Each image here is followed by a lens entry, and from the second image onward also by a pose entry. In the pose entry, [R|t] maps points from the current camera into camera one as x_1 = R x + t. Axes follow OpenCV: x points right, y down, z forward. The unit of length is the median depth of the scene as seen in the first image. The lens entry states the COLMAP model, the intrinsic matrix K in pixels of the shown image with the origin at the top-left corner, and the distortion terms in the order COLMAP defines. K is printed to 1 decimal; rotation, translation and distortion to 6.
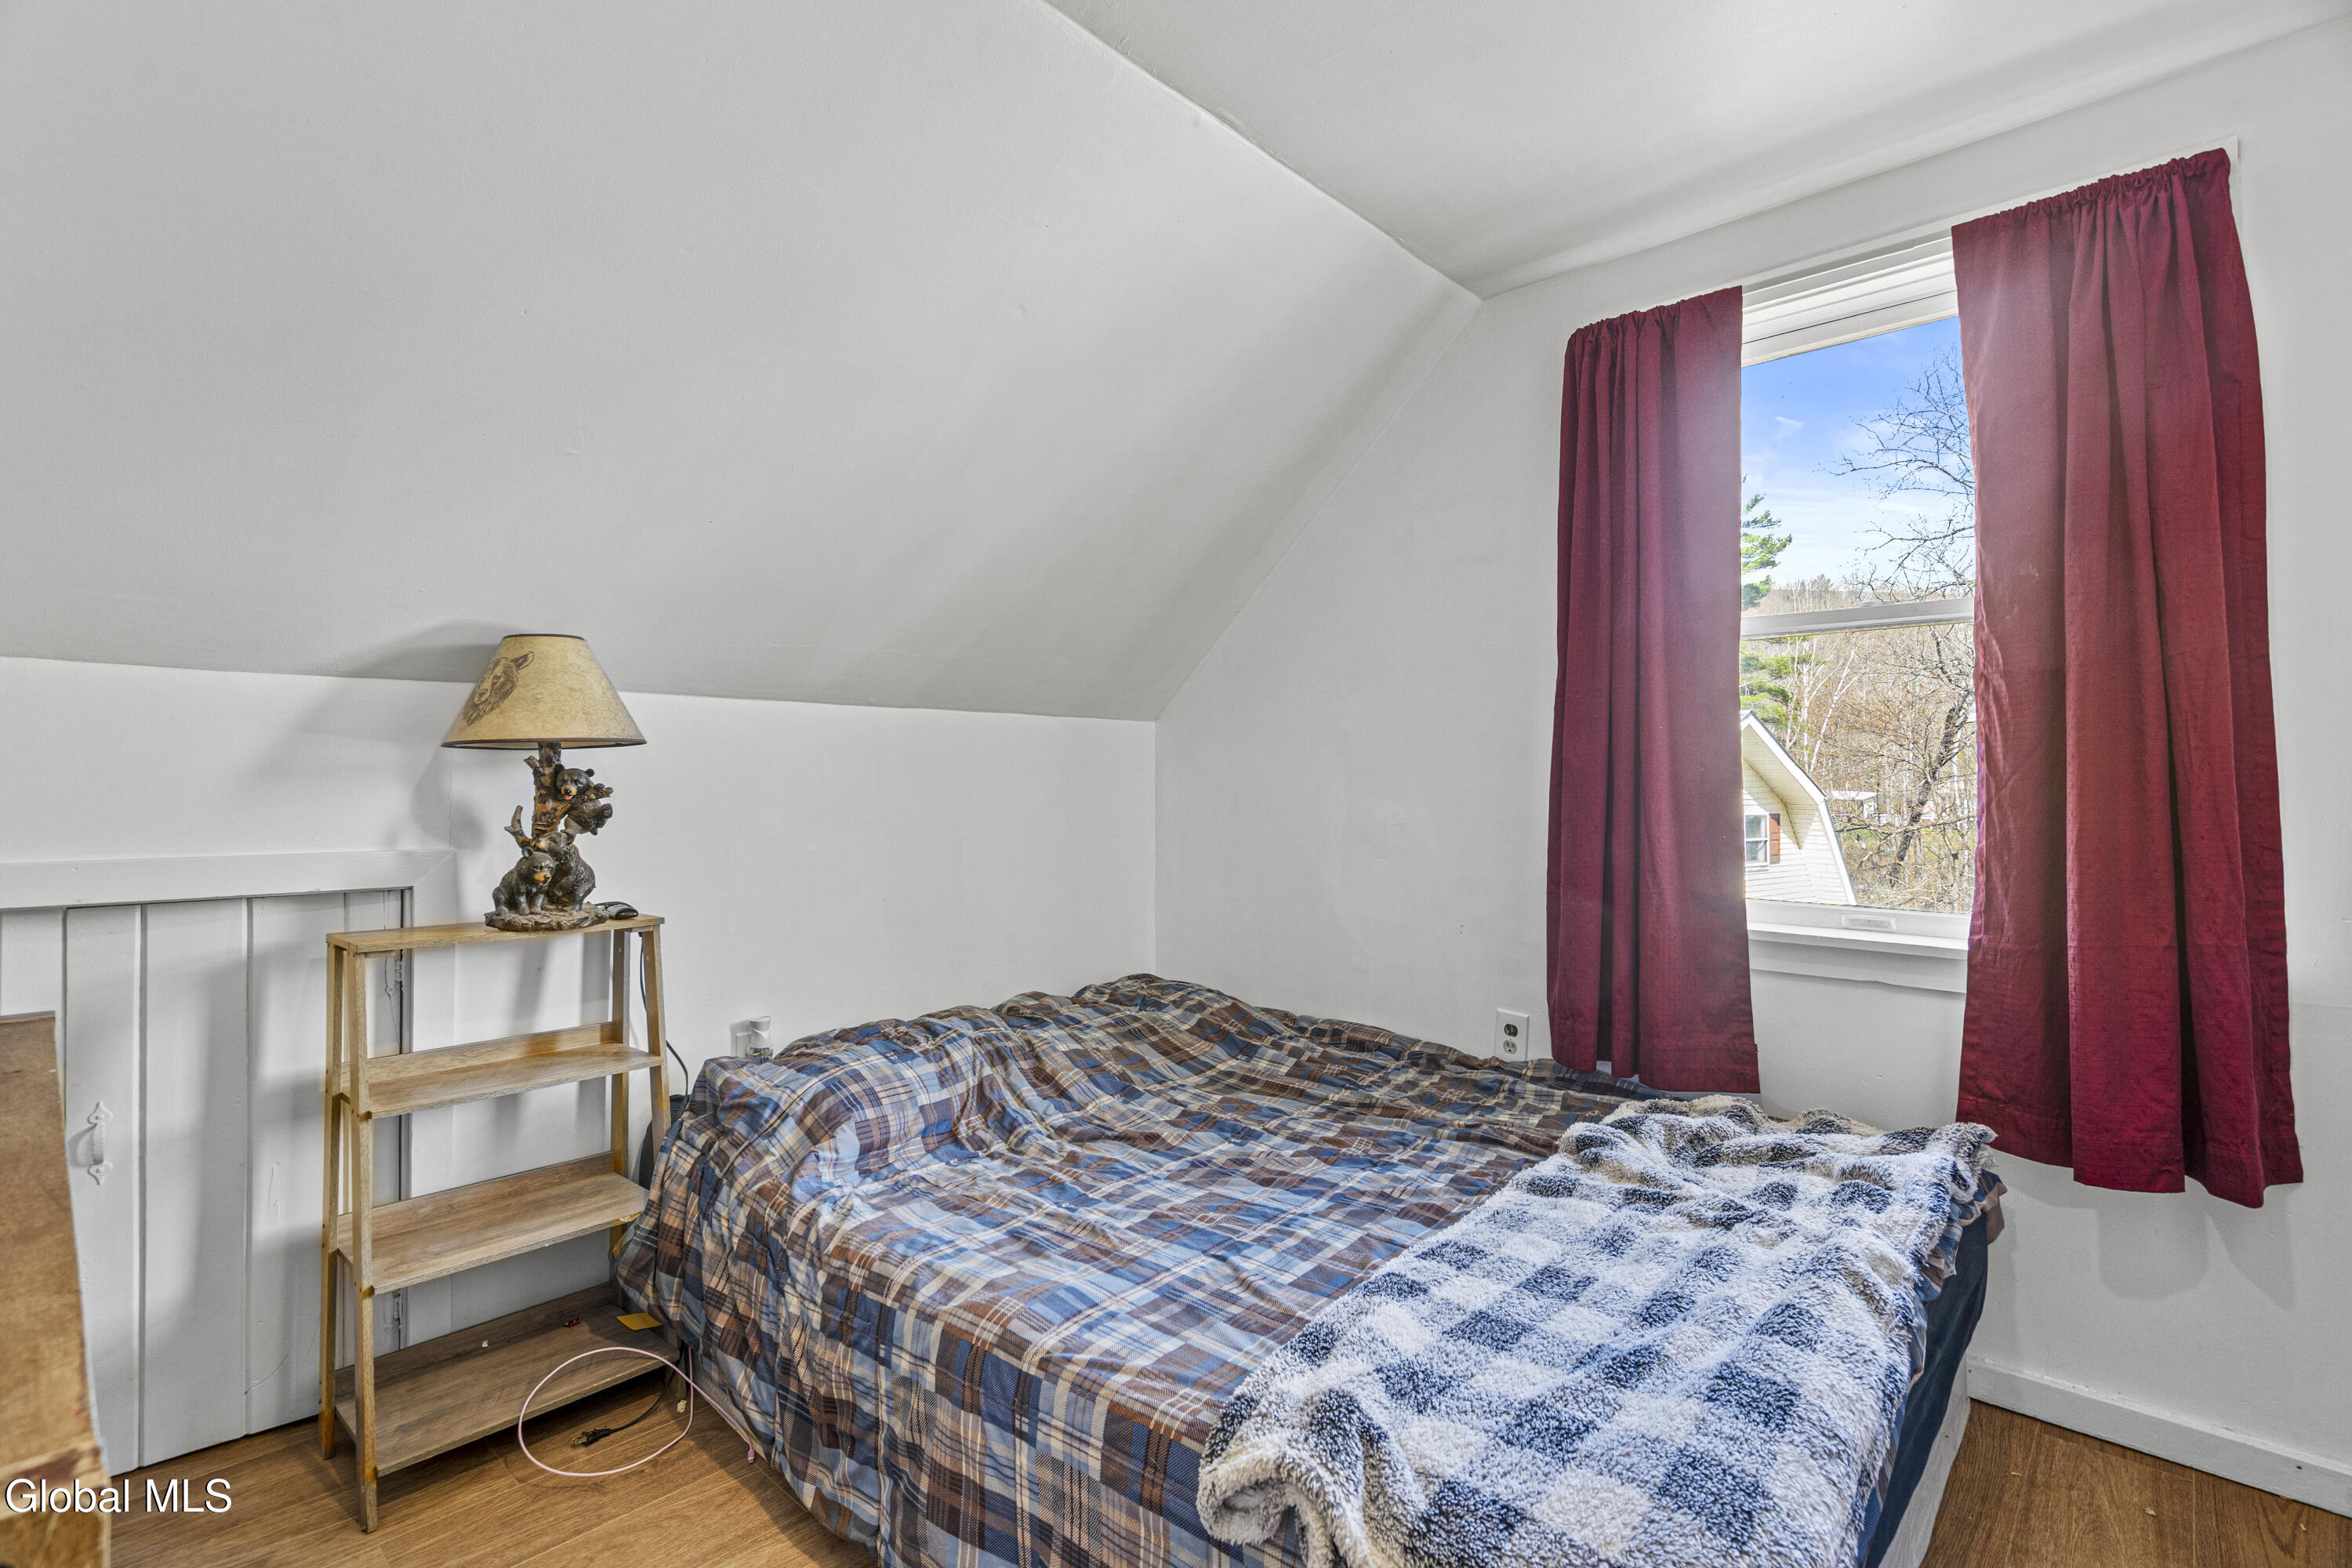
lens RADIAL K [[1069.7, 0, 1124.7], [0, 1069.7, 786.1], [0, 0, 1]] dist [-0.001545, -0.000510]
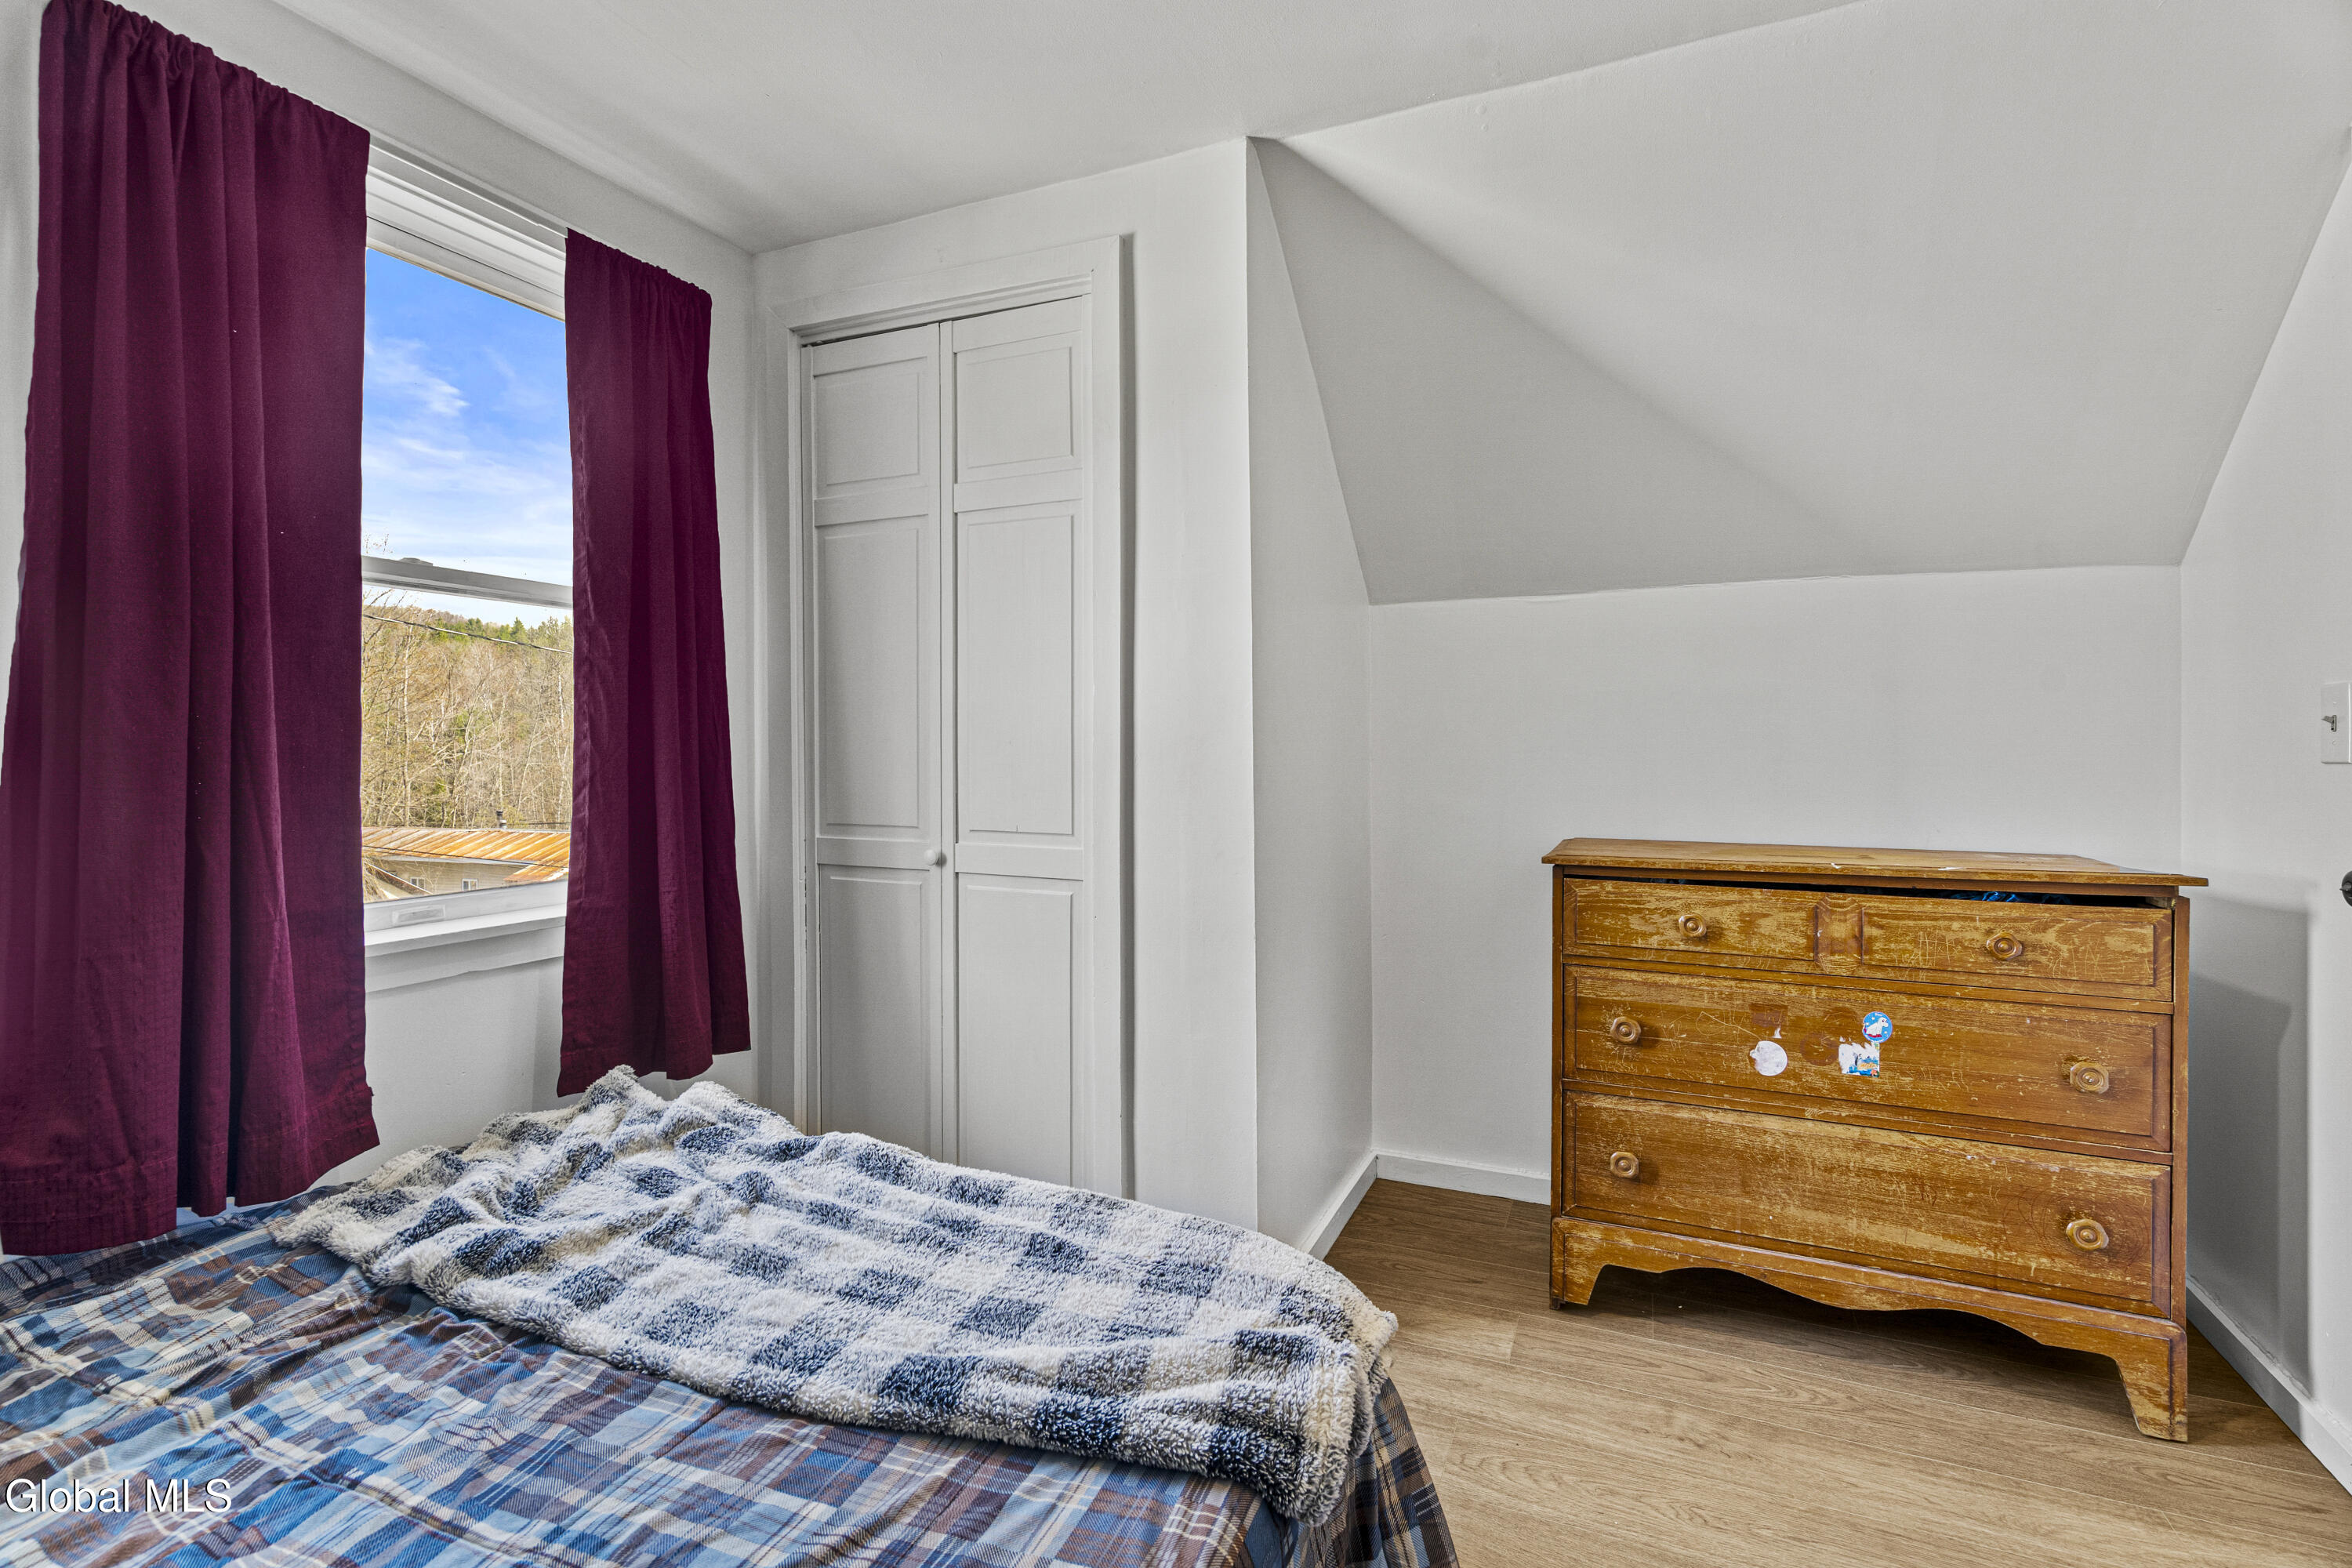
lens RADIAL K [[1115.7, 0, 1182.8], [0, 1115.7, 745.2], [0, 0, 1]] dist [-0.001625, 0.000072]
pose [[-0.359199, -0.005430, 0.933245, -0.474938], [0.007219, 0.999937, 0.008597, -0.020858], [-0.933233, 0.009825, -0.359137, 0.841516]]
